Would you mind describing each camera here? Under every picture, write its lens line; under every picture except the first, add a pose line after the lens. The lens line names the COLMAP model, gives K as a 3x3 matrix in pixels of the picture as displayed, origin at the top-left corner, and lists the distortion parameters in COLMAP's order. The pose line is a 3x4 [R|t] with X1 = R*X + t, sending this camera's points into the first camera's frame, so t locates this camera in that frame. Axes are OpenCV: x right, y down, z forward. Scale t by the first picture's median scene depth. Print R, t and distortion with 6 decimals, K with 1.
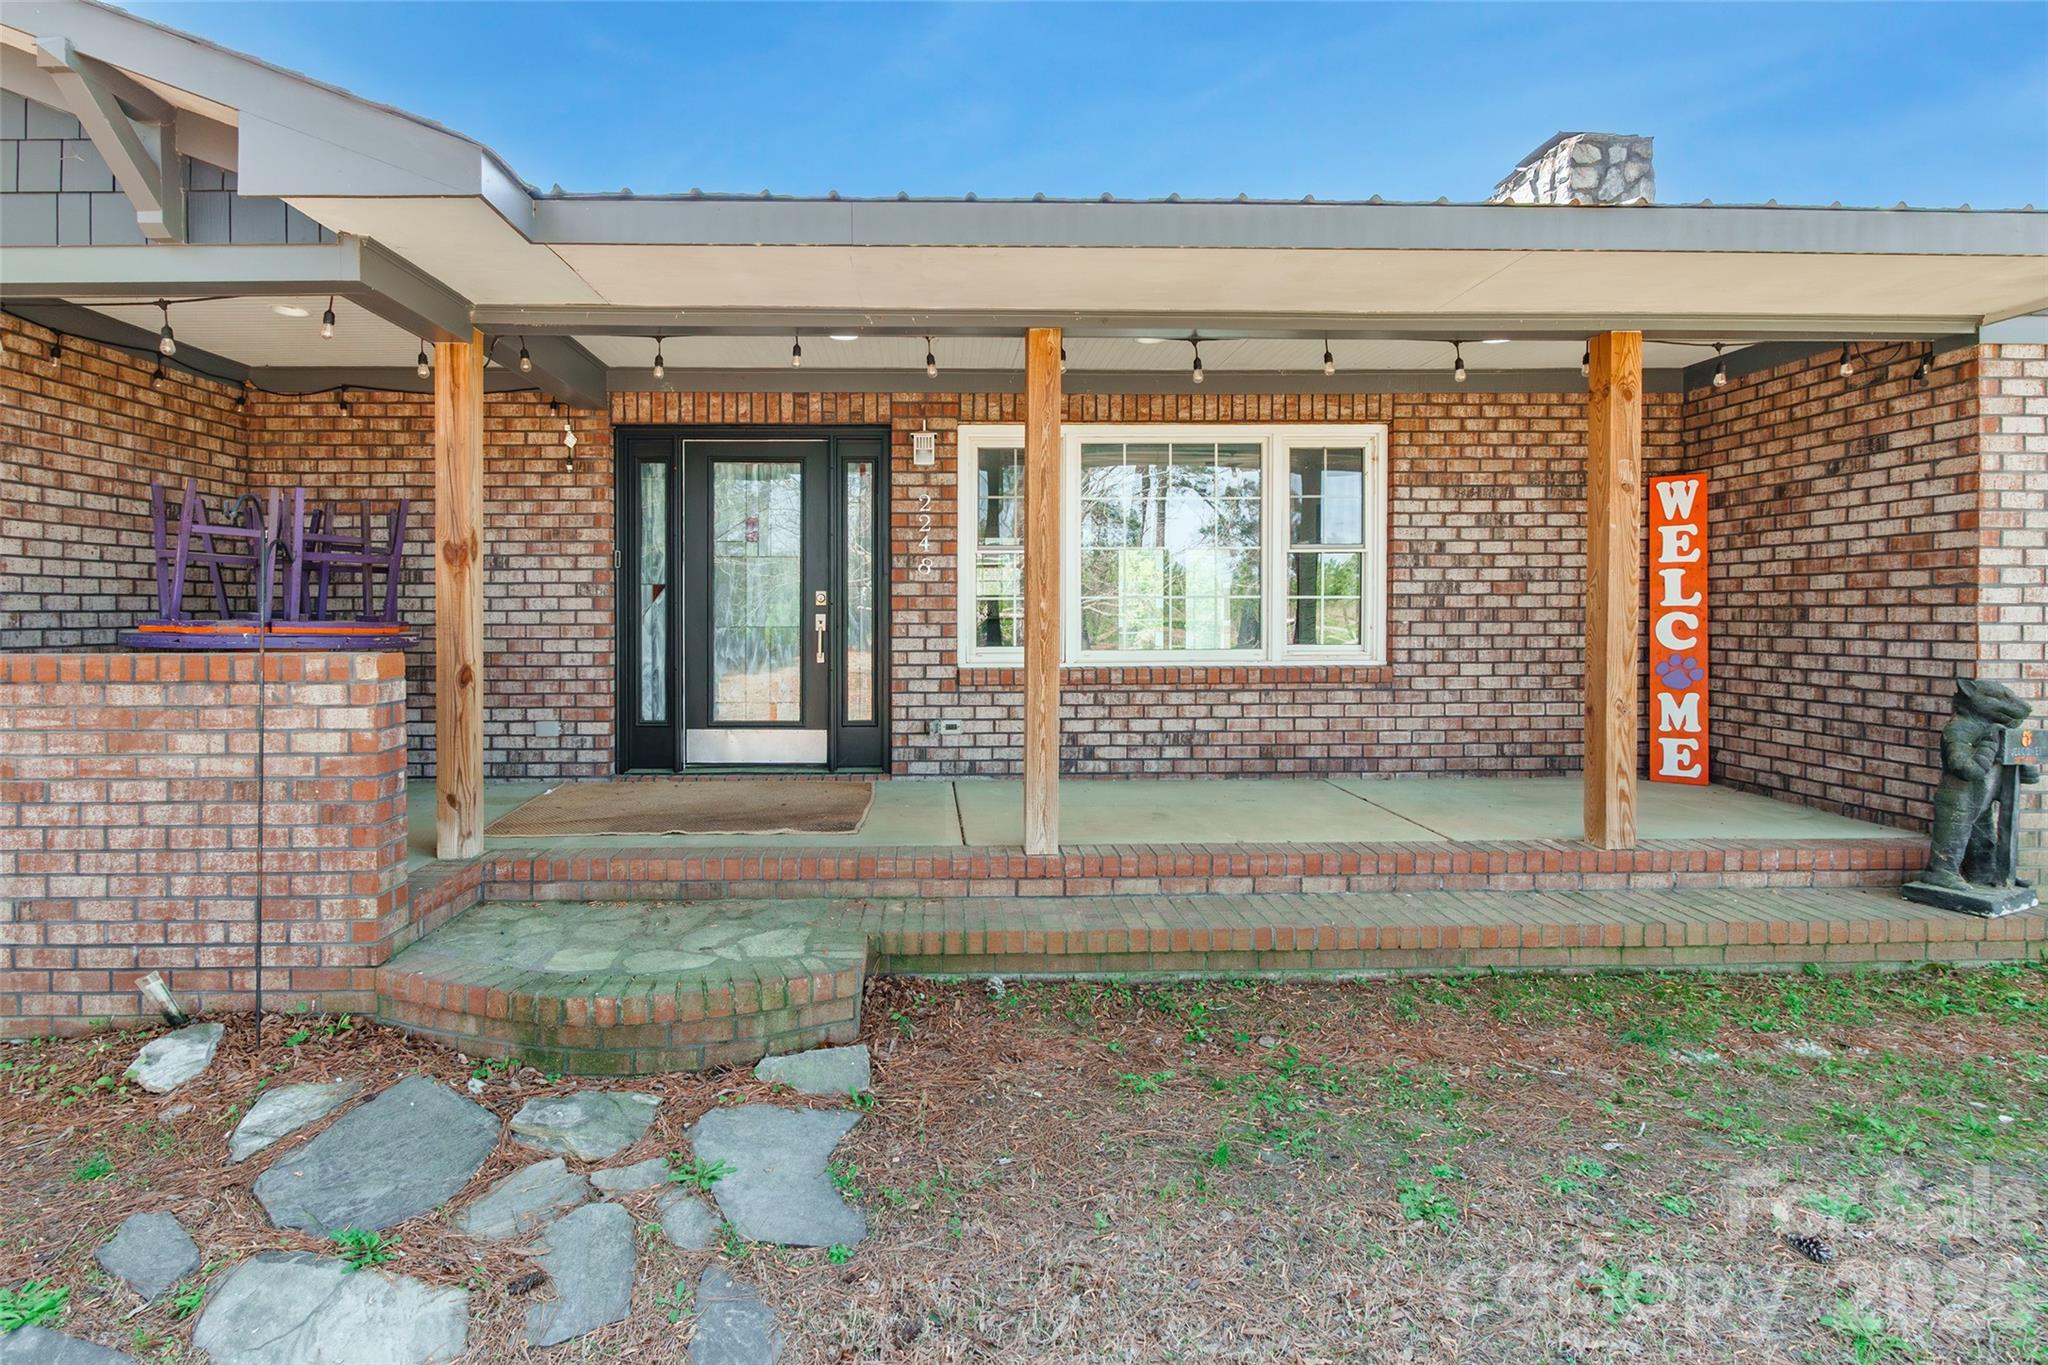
lens RADIAL K [[977.8, 0, 981.6], [0, 977.8, 677.5], [0, 0, 1]] dist [-0.003437, -0.001040]
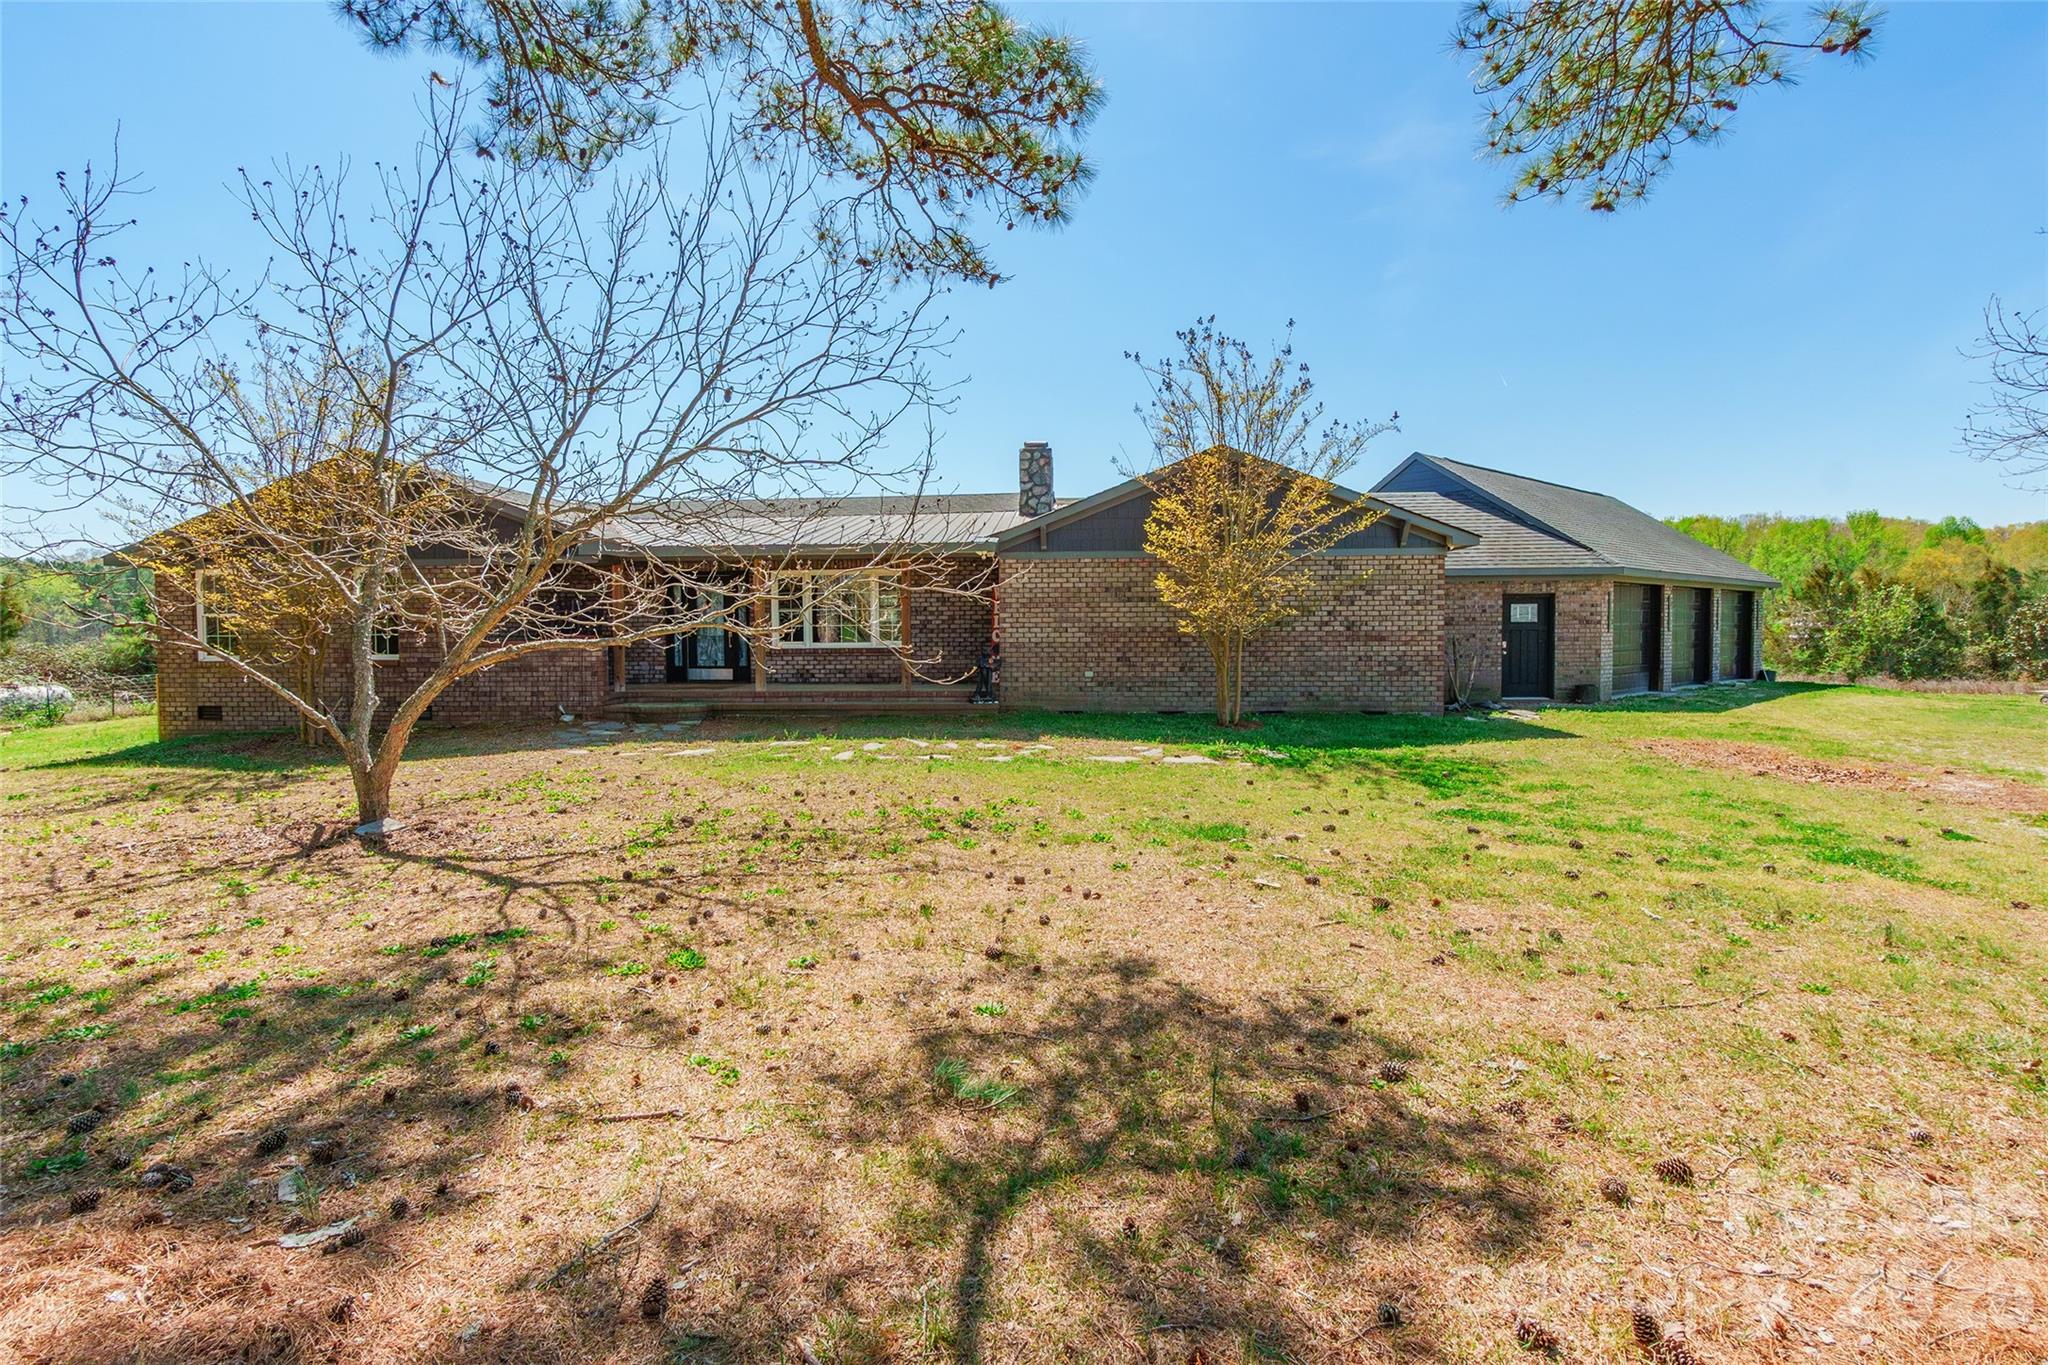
lens RADIAL K [[953.1, 0, 1024.0], [0, 953.1, 682.5], [0, 0, 1]] dist [-0.000809, -0.000215]
pose [[0.995863, -0.001161, -0.090859, 1.052171], [0.001351, 0.999997, 0.002024, 0.092949], [0.090856, -0.002138, 0.995862, -1.957930]]
